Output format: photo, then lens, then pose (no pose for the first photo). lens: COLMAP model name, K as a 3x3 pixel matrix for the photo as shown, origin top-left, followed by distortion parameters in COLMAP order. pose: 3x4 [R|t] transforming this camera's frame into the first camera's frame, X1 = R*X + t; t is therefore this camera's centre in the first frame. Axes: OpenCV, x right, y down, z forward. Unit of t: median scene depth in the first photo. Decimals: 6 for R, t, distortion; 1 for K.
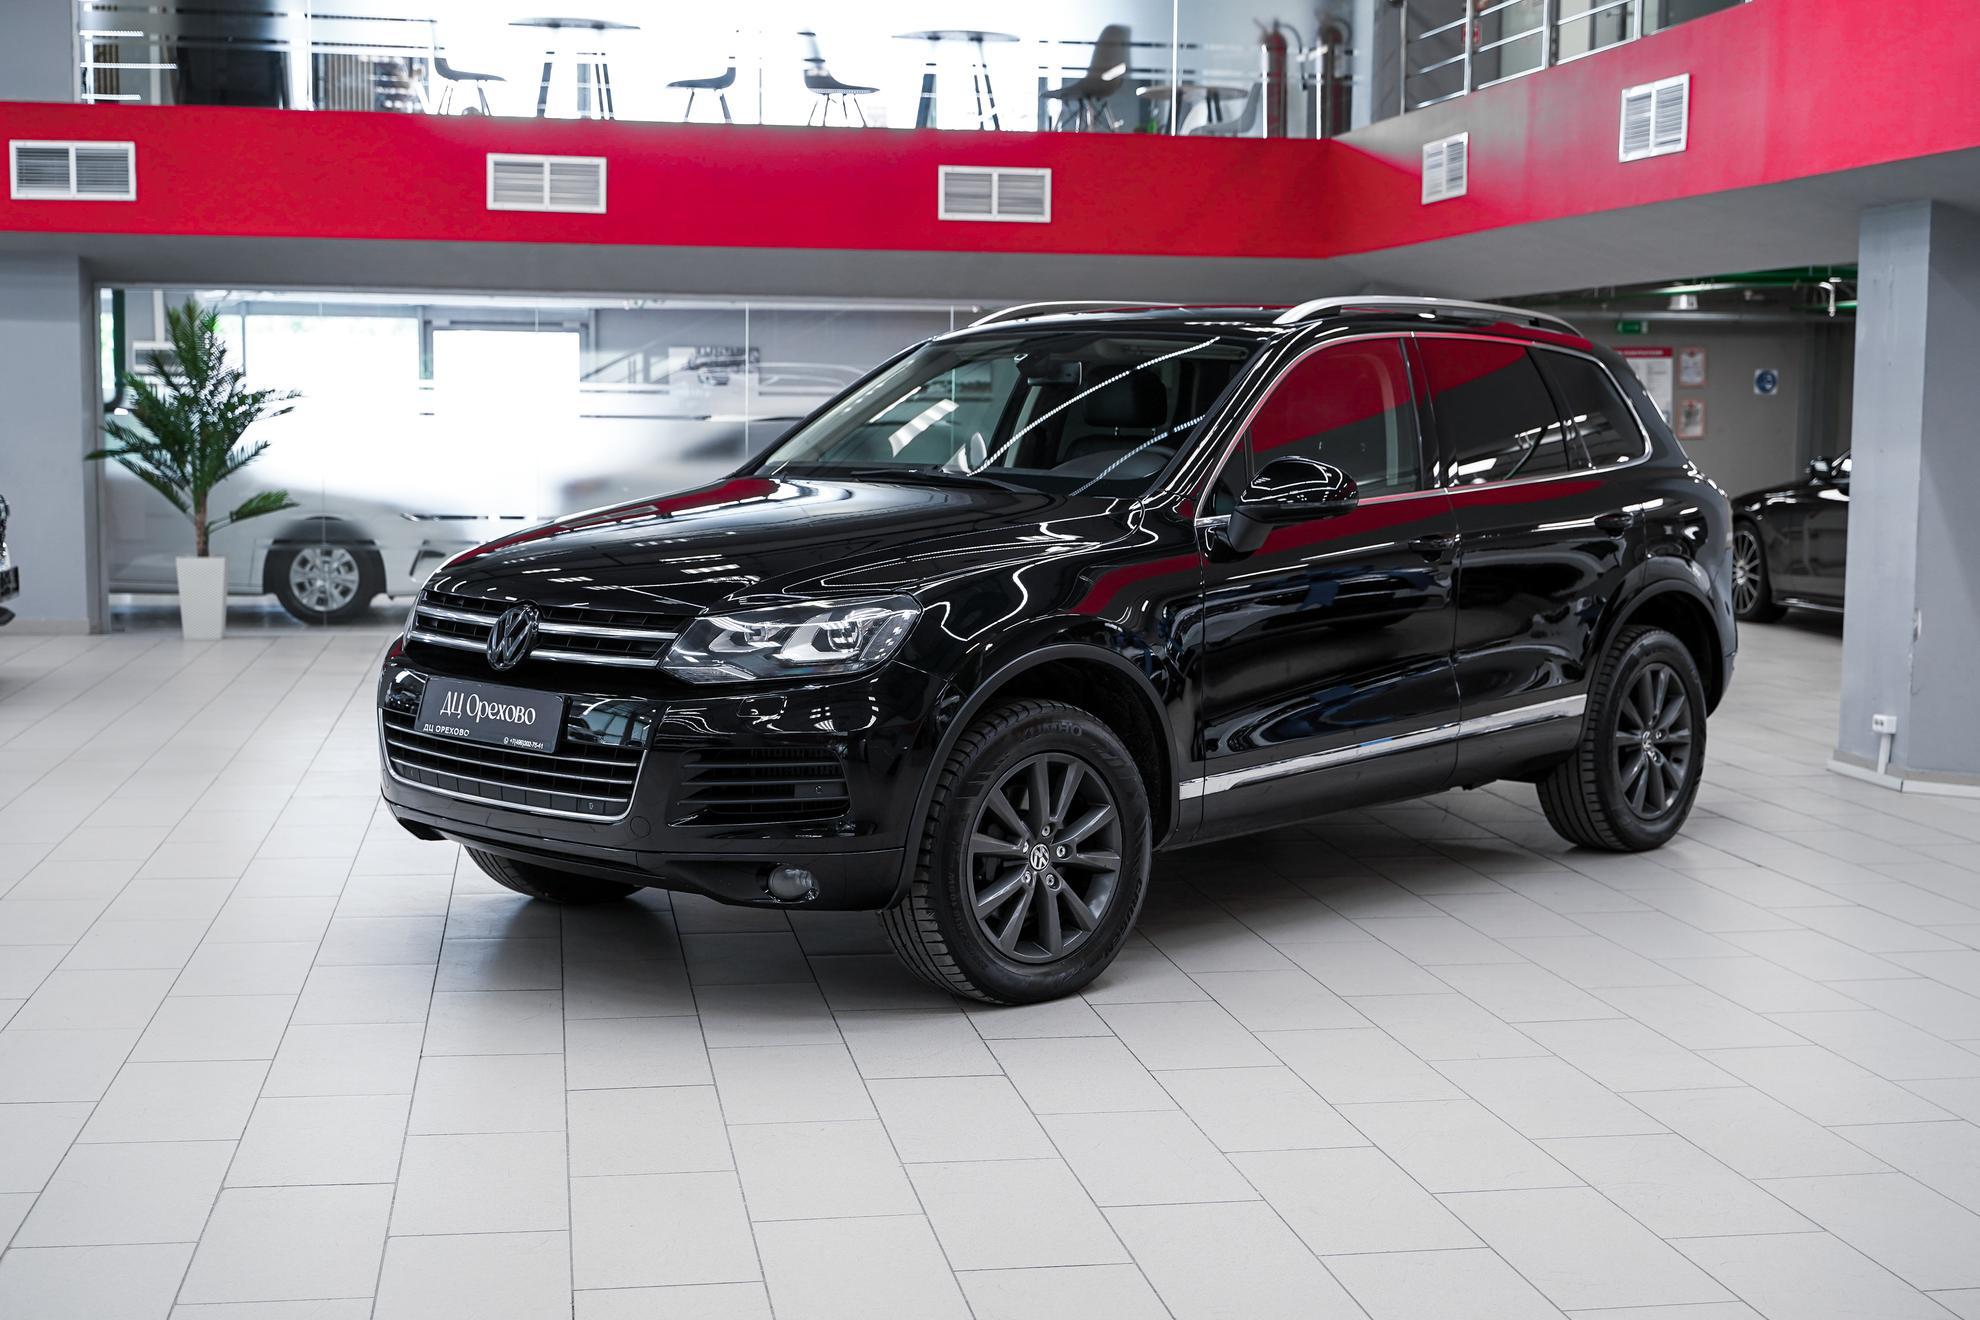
lens RADIAL K [[2374.9, 0, 982.0], [0, 2374.9, 730.6], [0, 0, 1]] dist [0.006320, 0.000000]
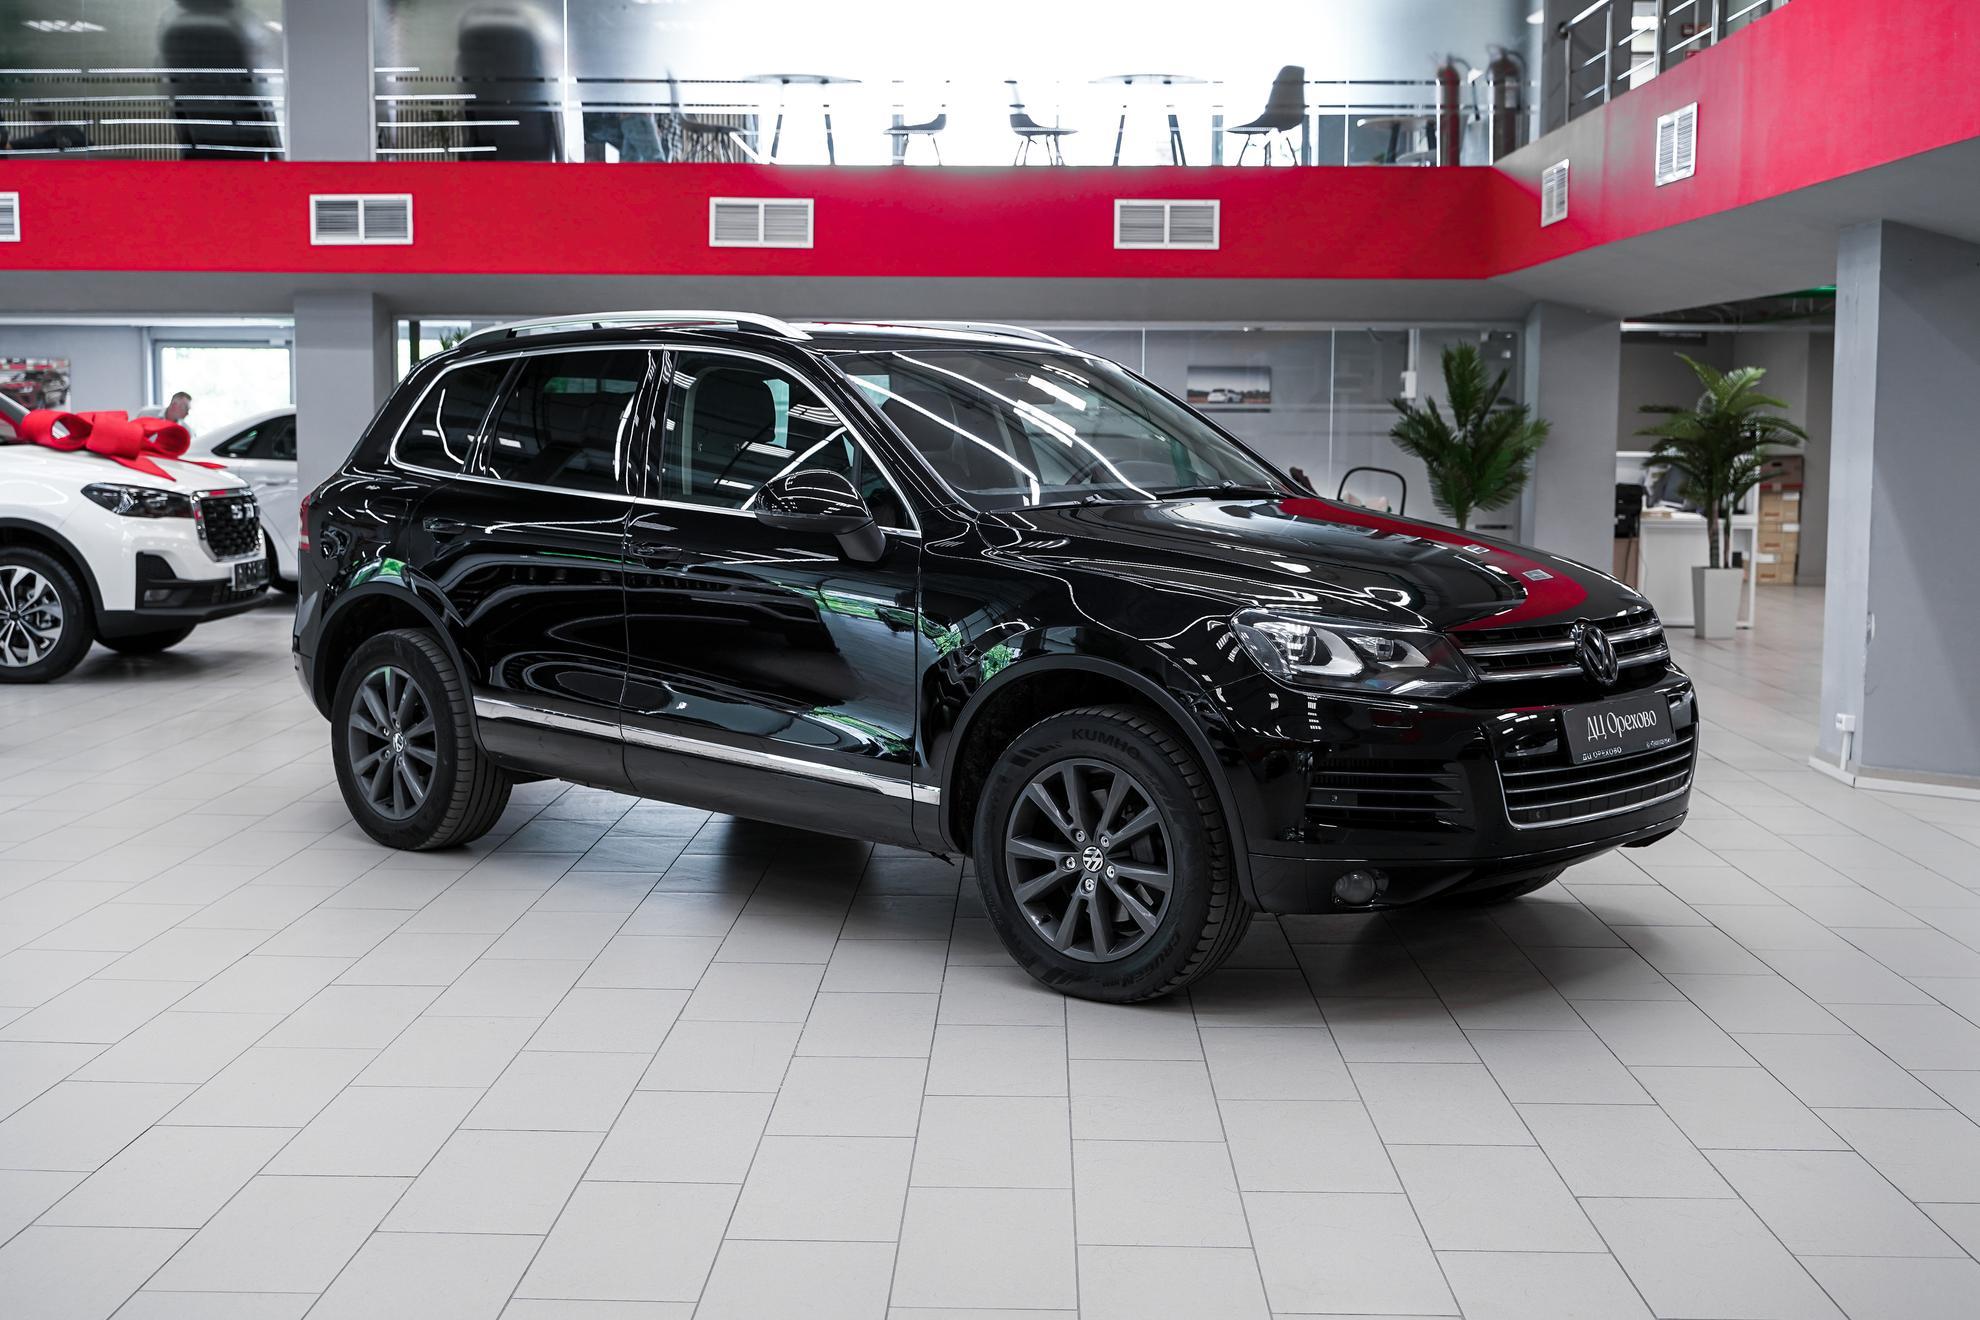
lens RADIAL K [[2372.9, 0, 988.8], [0, 2372.9, 655.5], [0, 0, 1]] dist [0.003420, 0.000000]
pose [[0.977978, 0.019715, -0.207774, 0.156338], [-0.028117, 0.998899, -0.037565, 0.012030], [0.206805, 0.042579, 0.977455, -0.060227]]
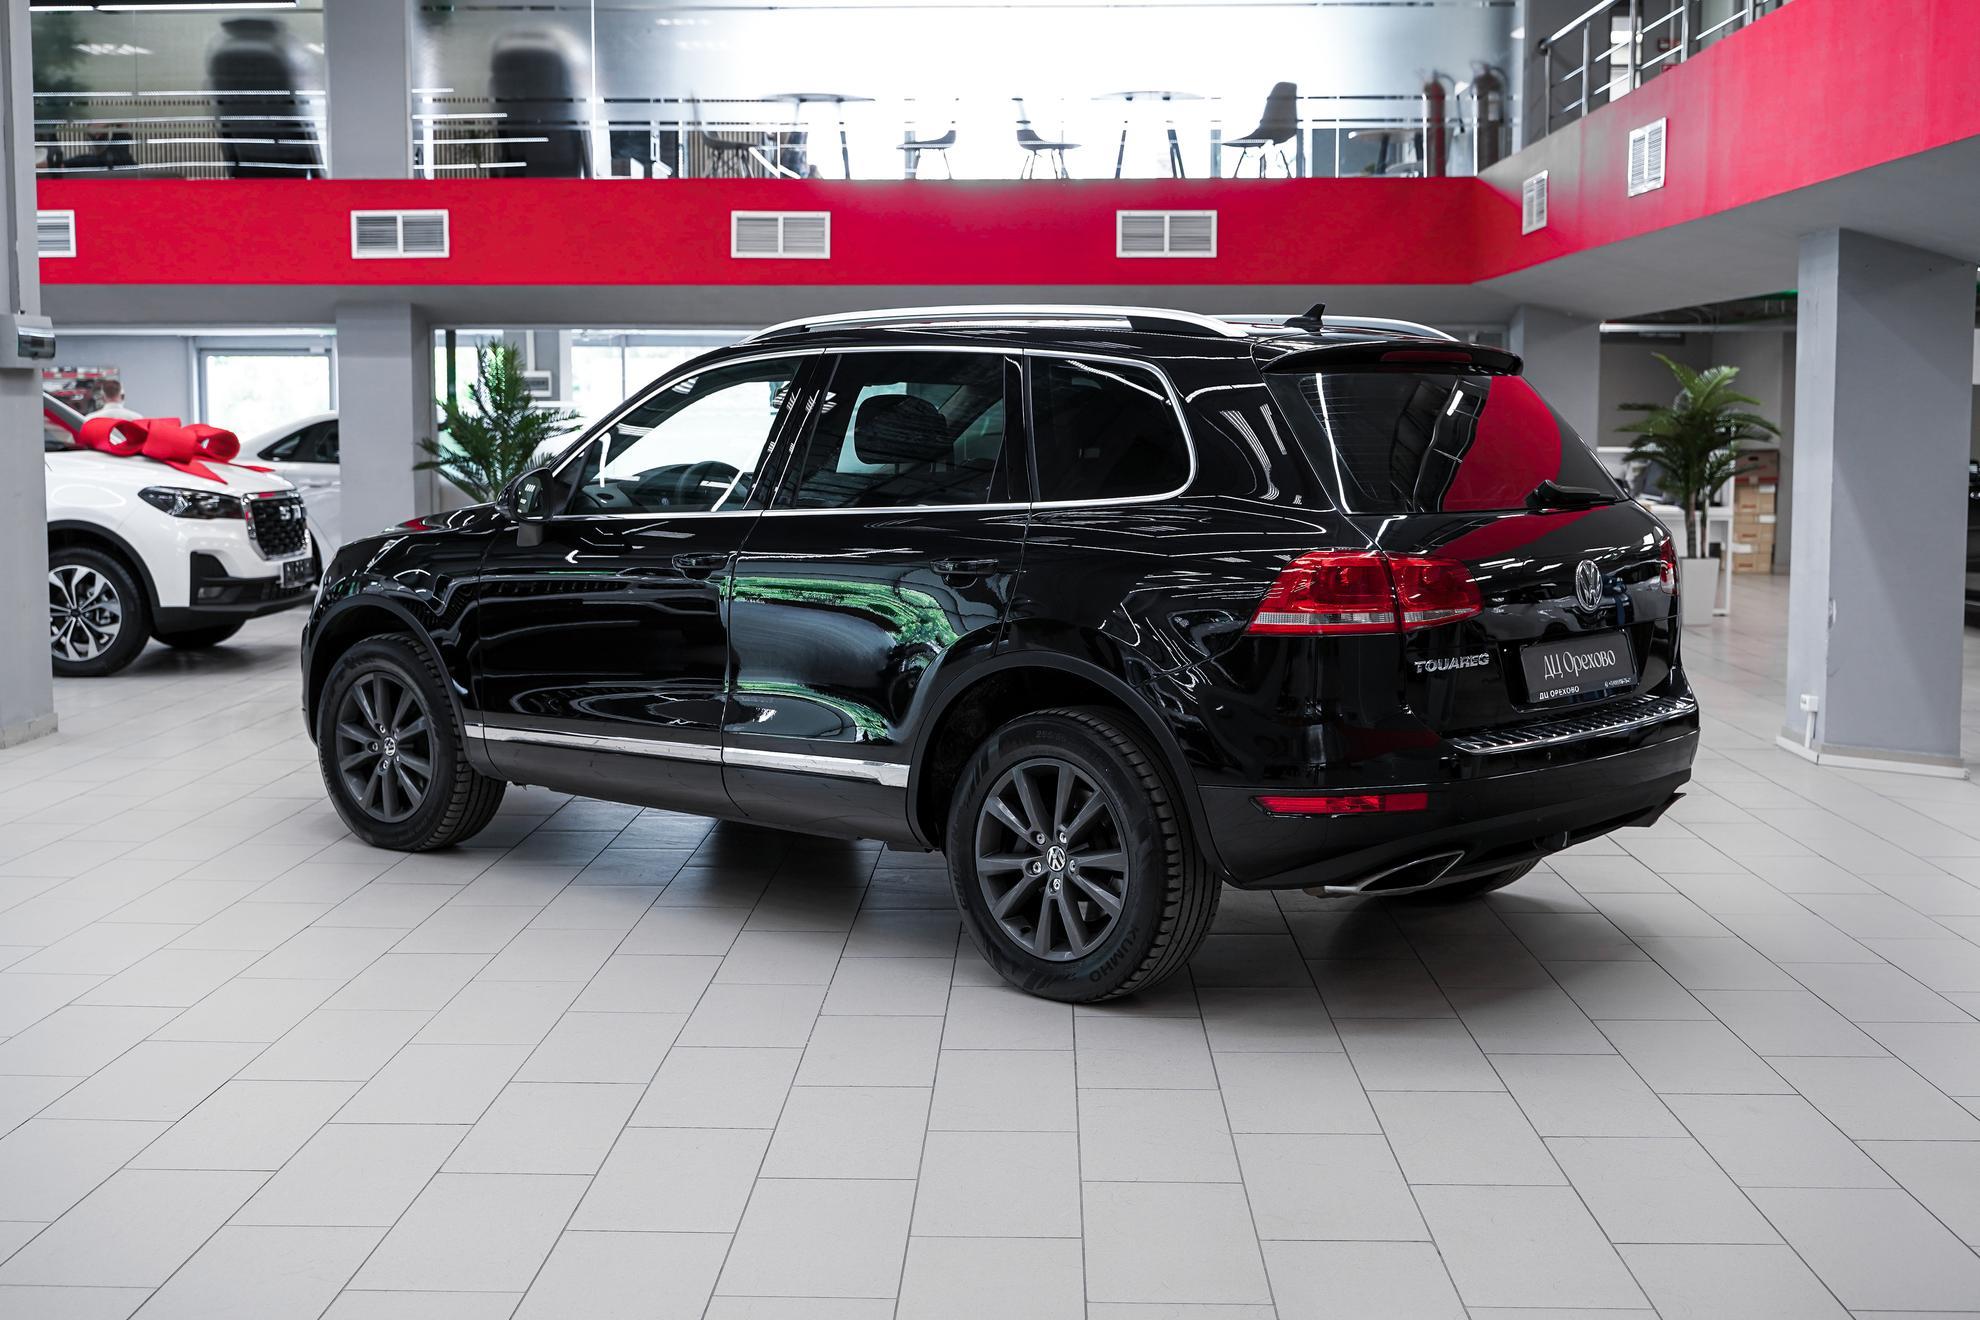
lens RADIAL K [[2301.7, 0, 992.9], [0, 2301.7, 633.0], [0, 0, 1]] dist [0.008974, 0.000000]
pose [[0.977381, 0.012657, -0.211107, 0.160924], [-0.022397, 0.998789, -0.043808, 0.013750], [0.210297, 0.047545, 0.976481, -0.079462]]
